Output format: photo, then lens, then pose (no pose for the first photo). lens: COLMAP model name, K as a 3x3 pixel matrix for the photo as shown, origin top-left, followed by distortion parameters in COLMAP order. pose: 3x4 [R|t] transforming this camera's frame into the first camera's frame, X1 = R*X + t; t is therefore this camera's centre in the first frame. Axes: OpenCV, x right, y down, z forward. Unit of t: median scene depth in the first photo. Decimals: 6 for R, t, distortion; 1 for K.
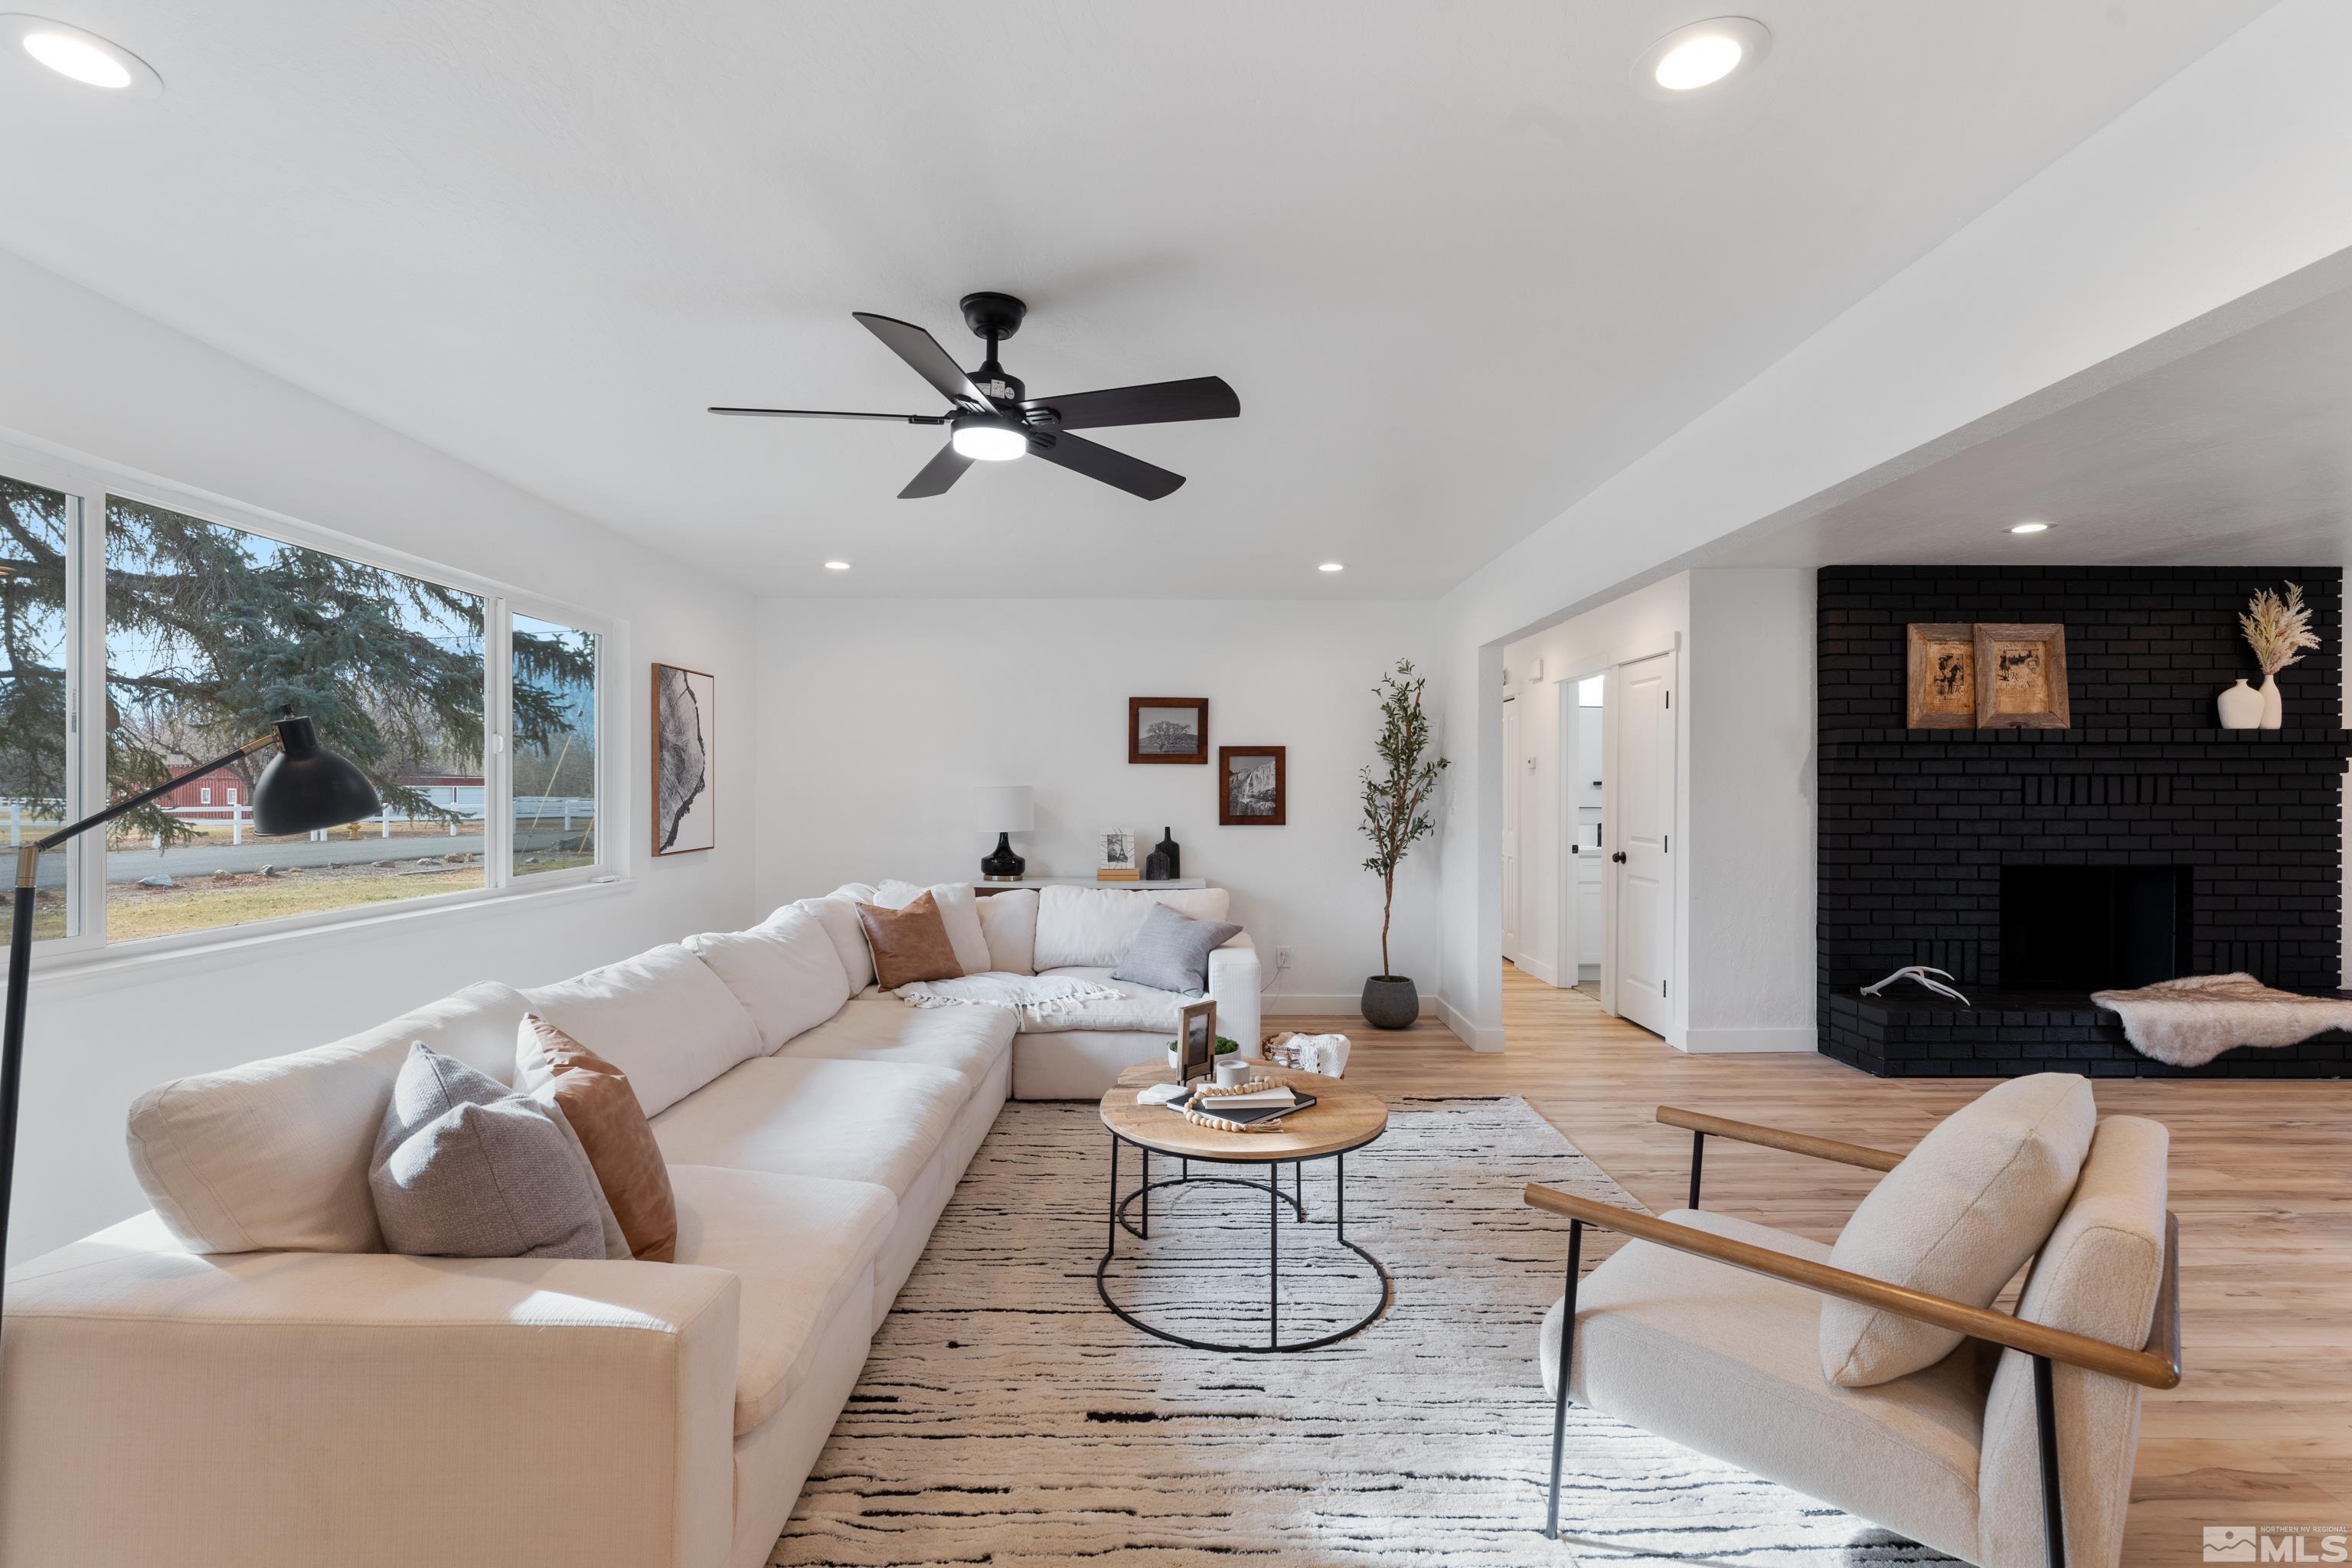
lens RADIAL K [[1057.2, 0, 1171.1], [0, 1057.2, 790.2], [0, 0, 1]] dist [-0.003916, 0.000954]
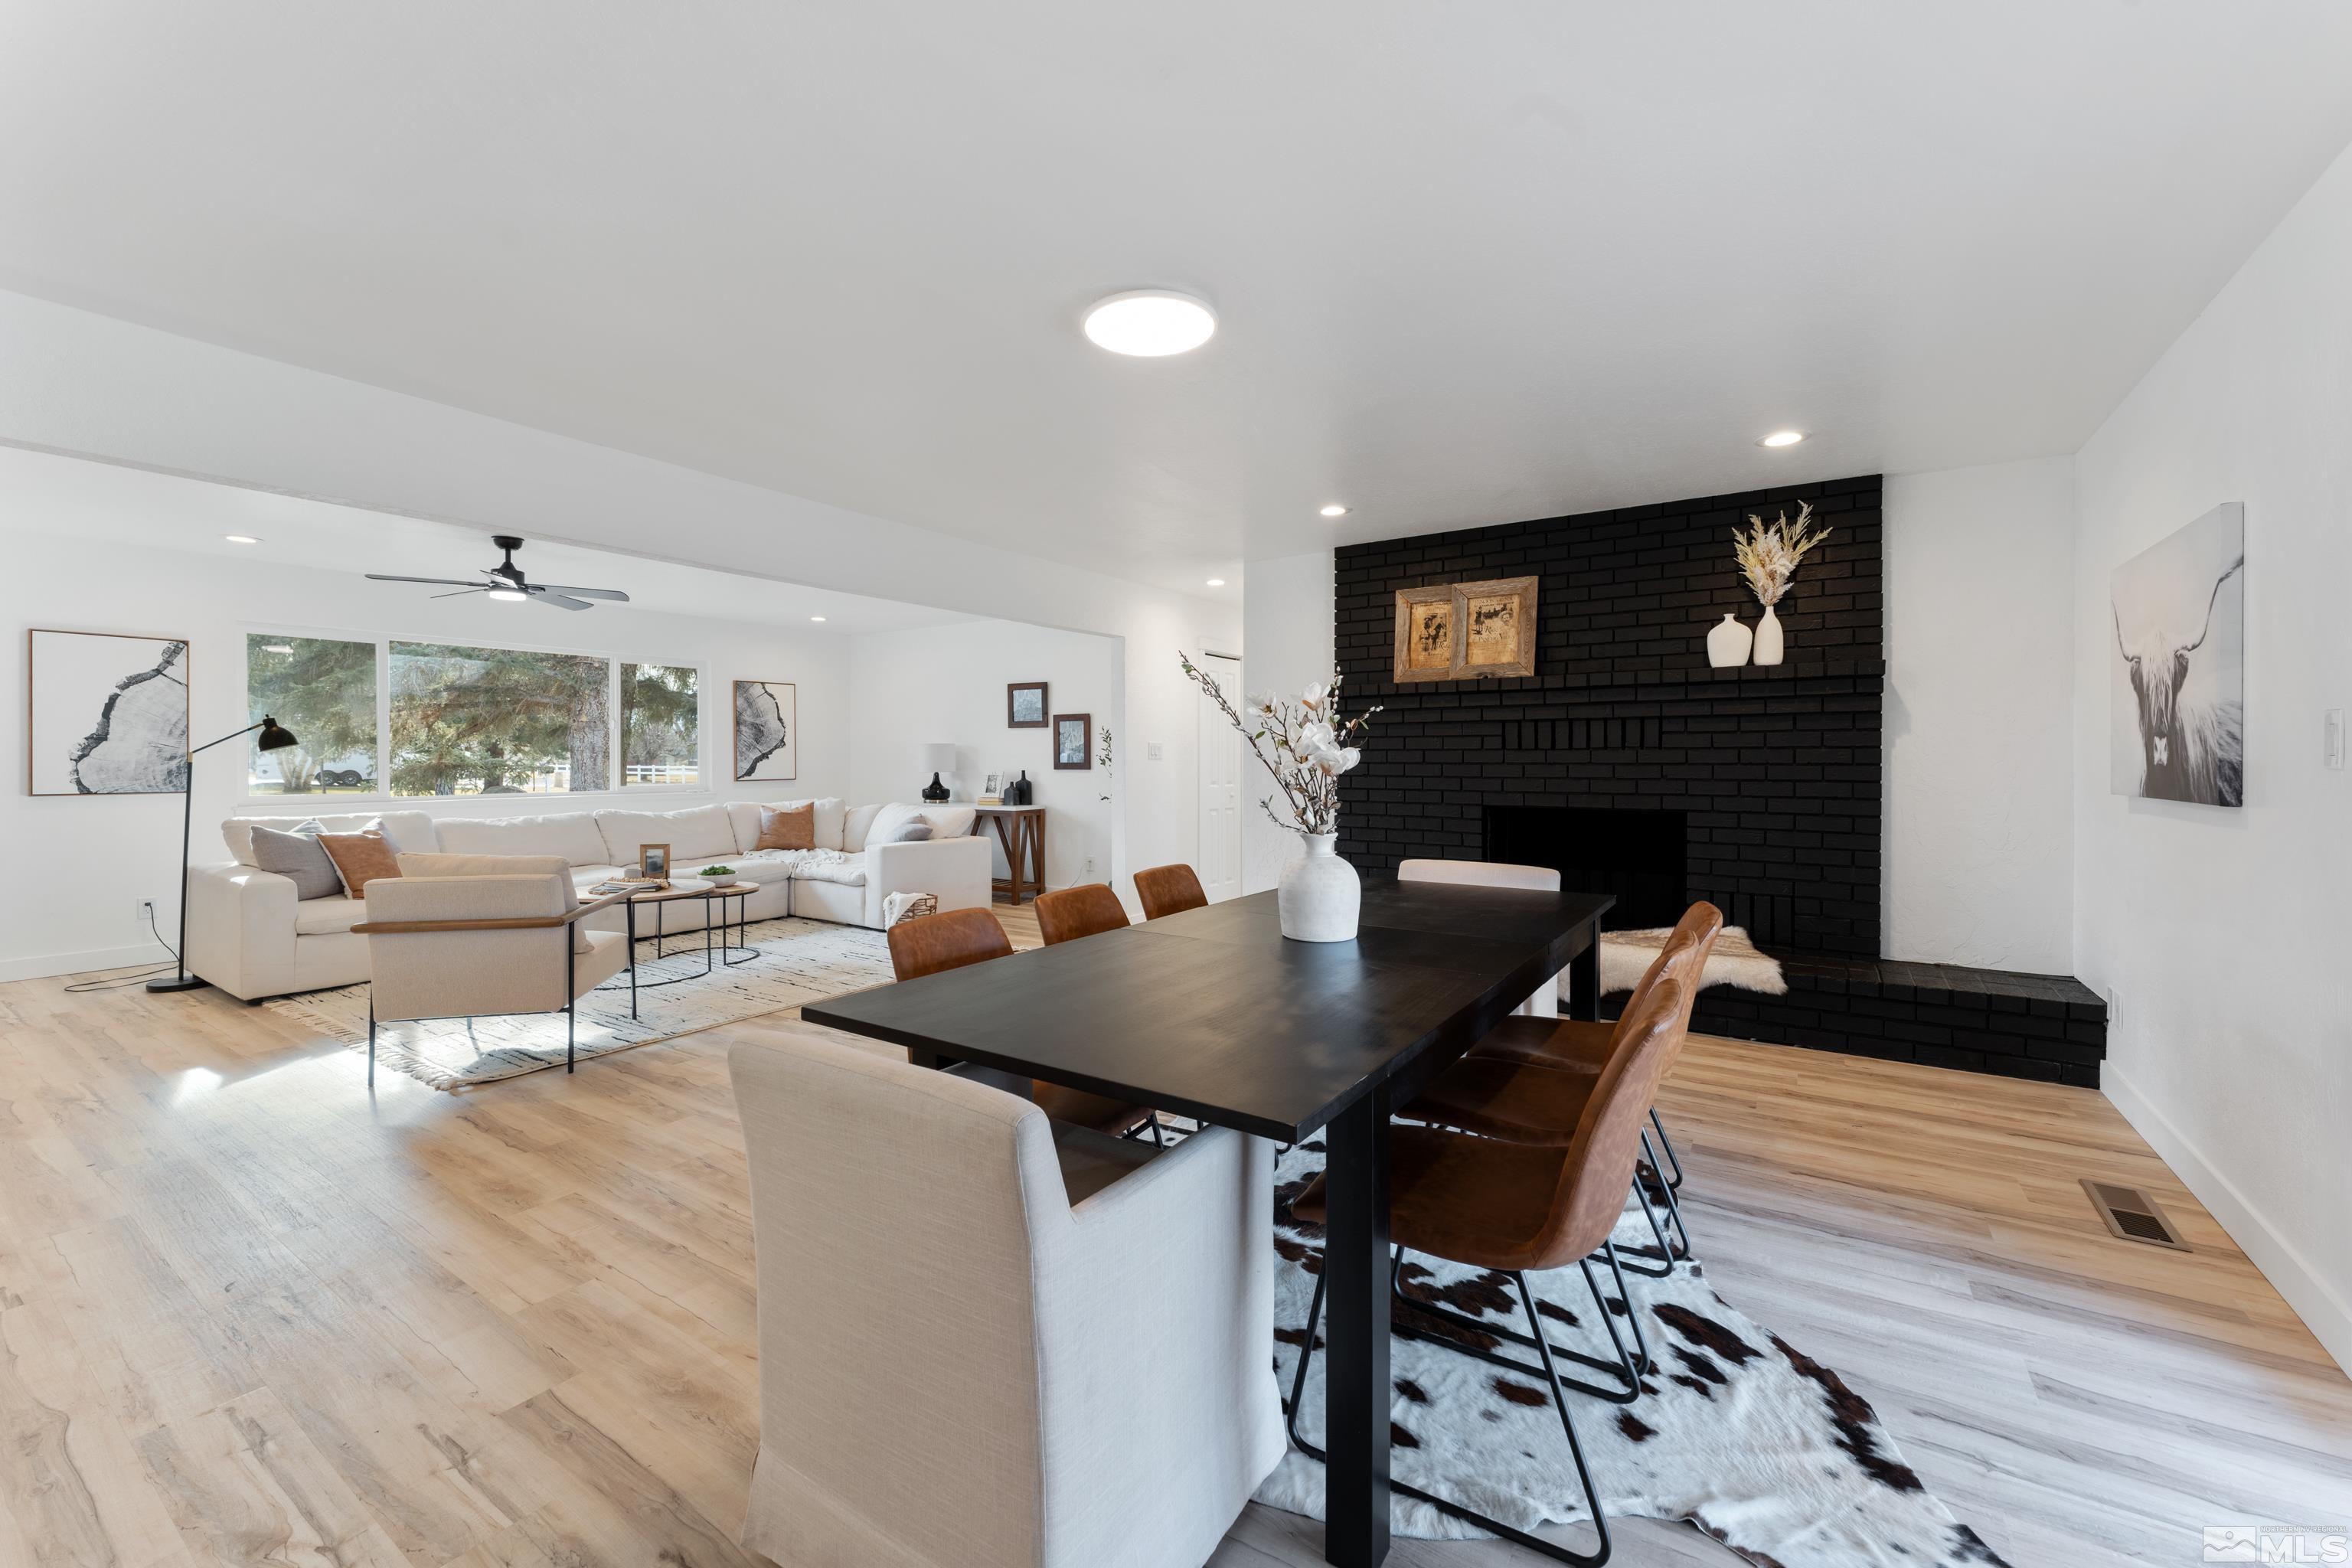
lens RADIAL K [[937.3, 0, 1174.6], [0, 937.3, 766.0], [0, 0, 1]] dist [0.001811, -0.000646]
pose [[0.831373, 0.002369, -0.555709, 1.059793], [0.001708, 0.999975, 0.006817, 0.023462], [0.555712, -0.006616, 0.831349, 0.027737]]
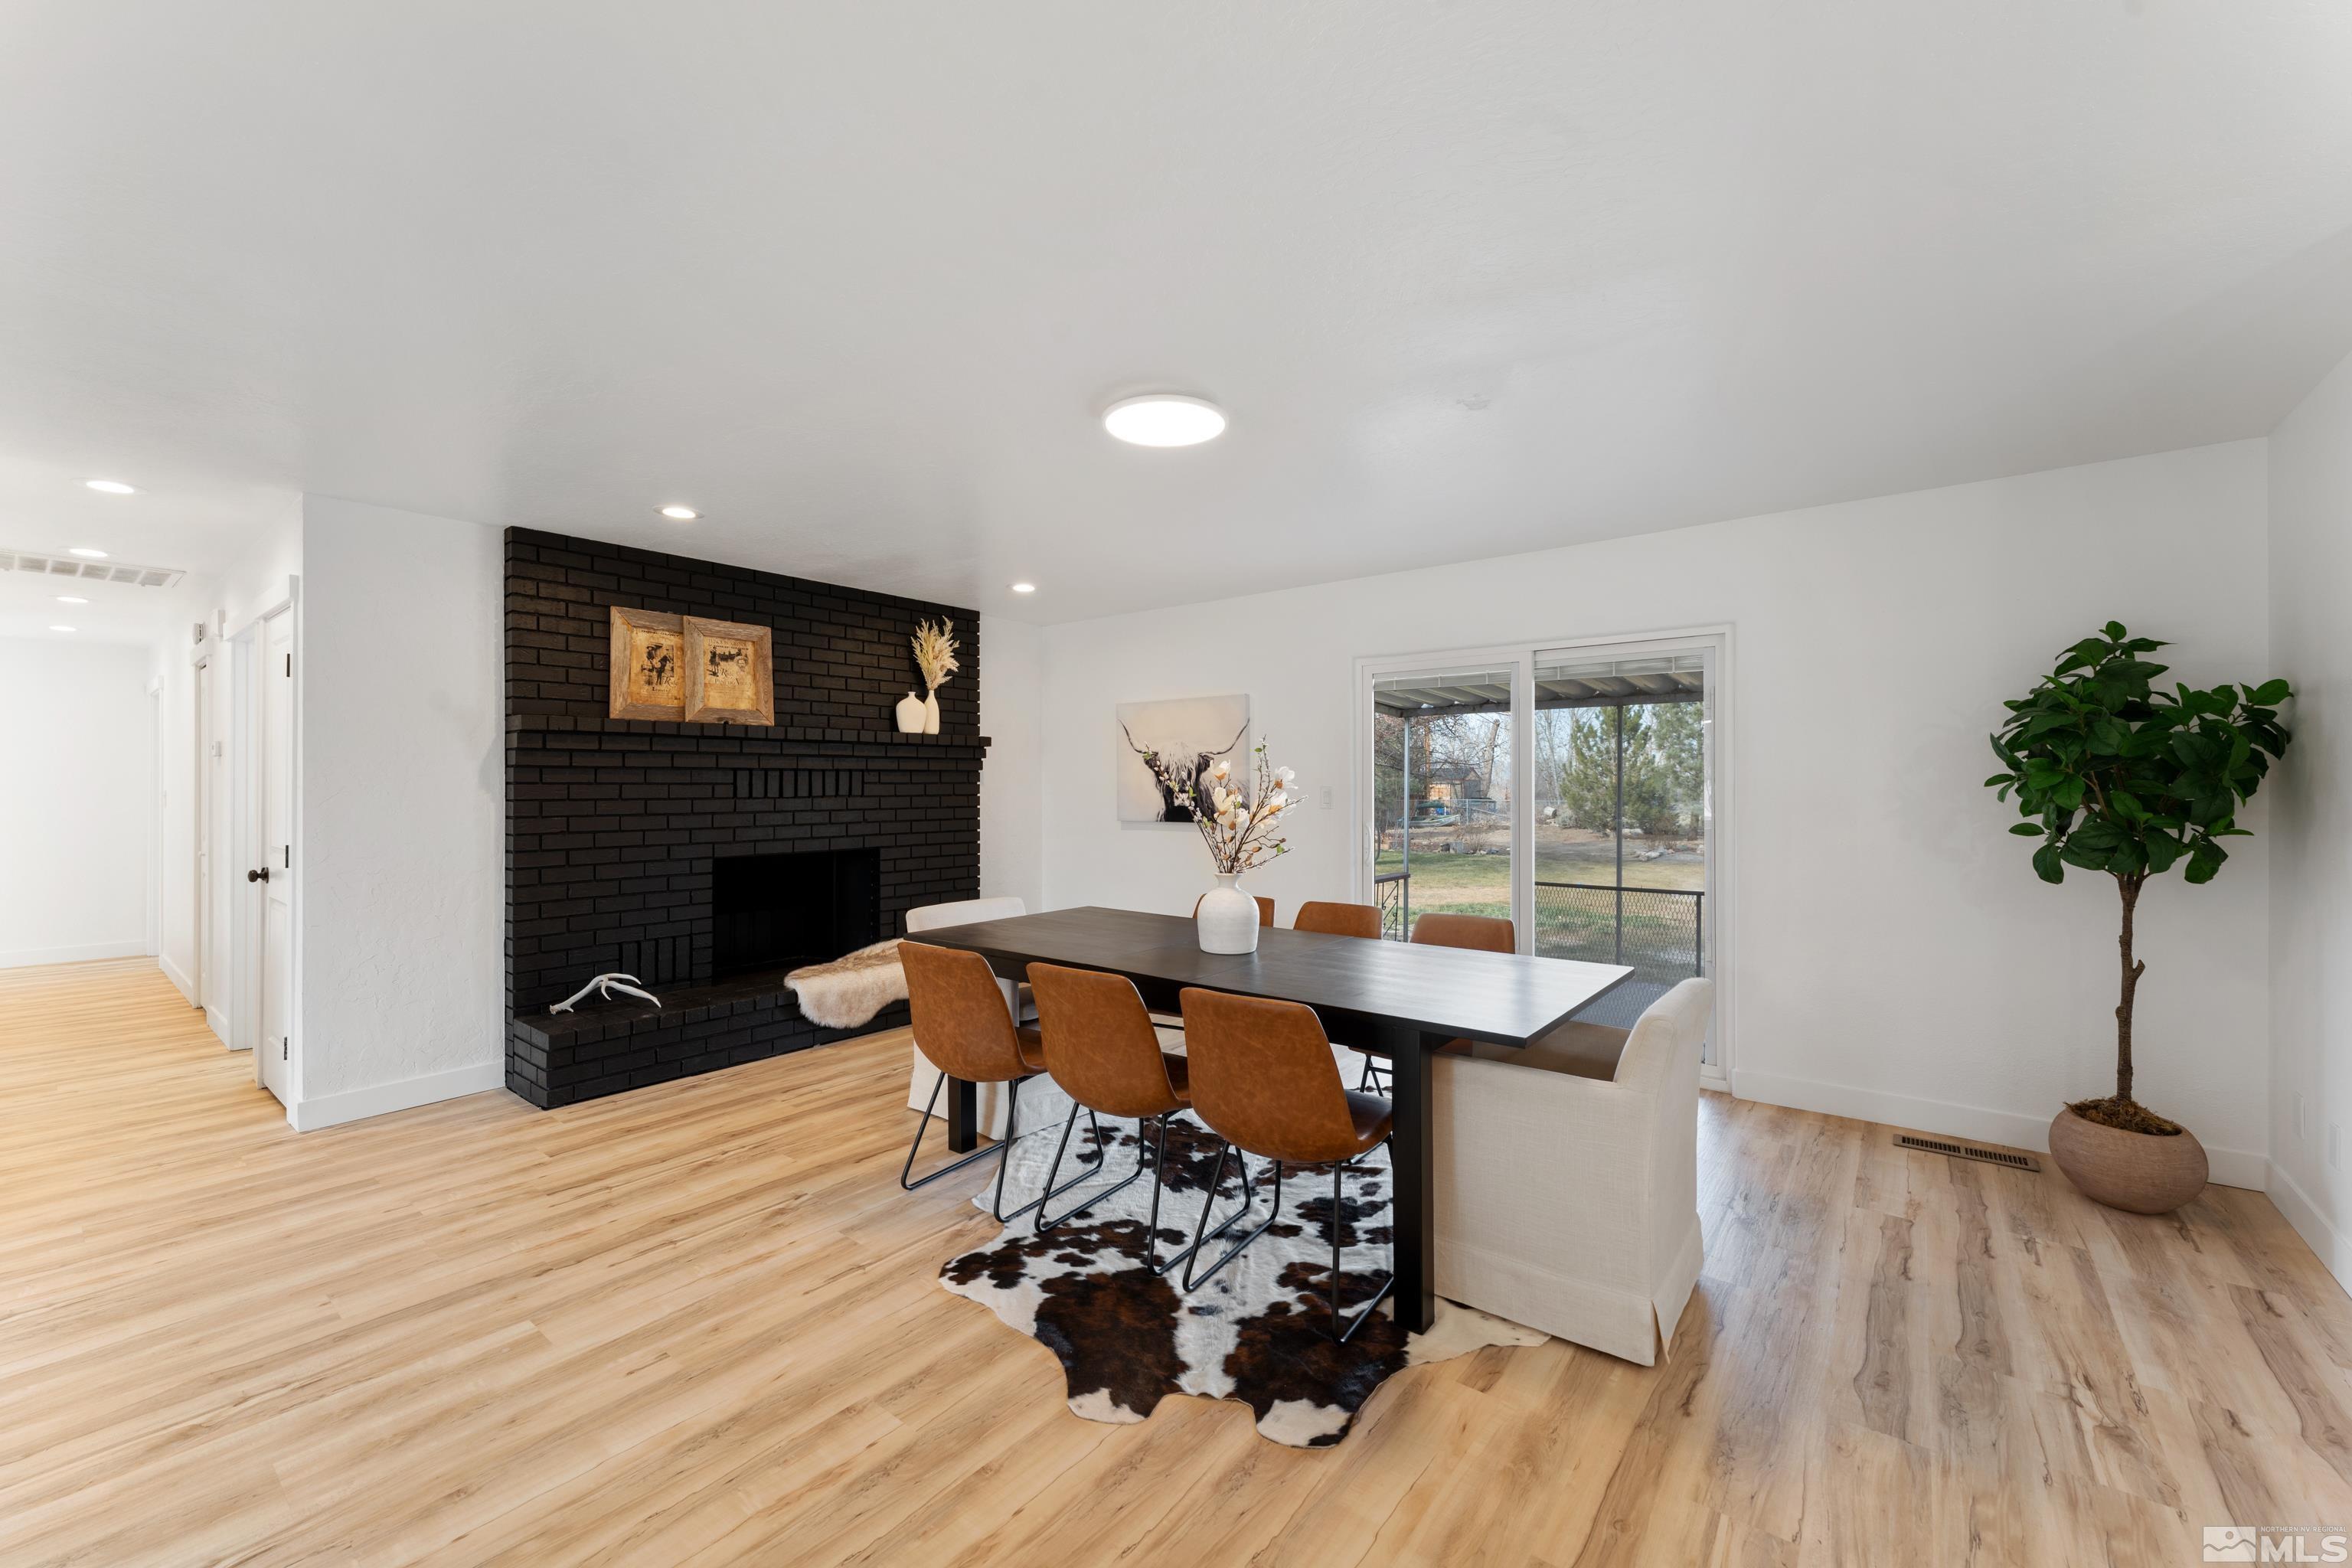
lens RADIAL K [[937.3, 0, 1169.6], [0, 937.3, 781.2], [0, 0, 1]] dist [0.001811, -0.000646]
pose [[0.628577, -0.000251, 0.777747, 0.363050], [0.003347, 0.999992, -0.002382, 0.000795], [-0.777740, 0.004100, 0.628573, 0.094305]]
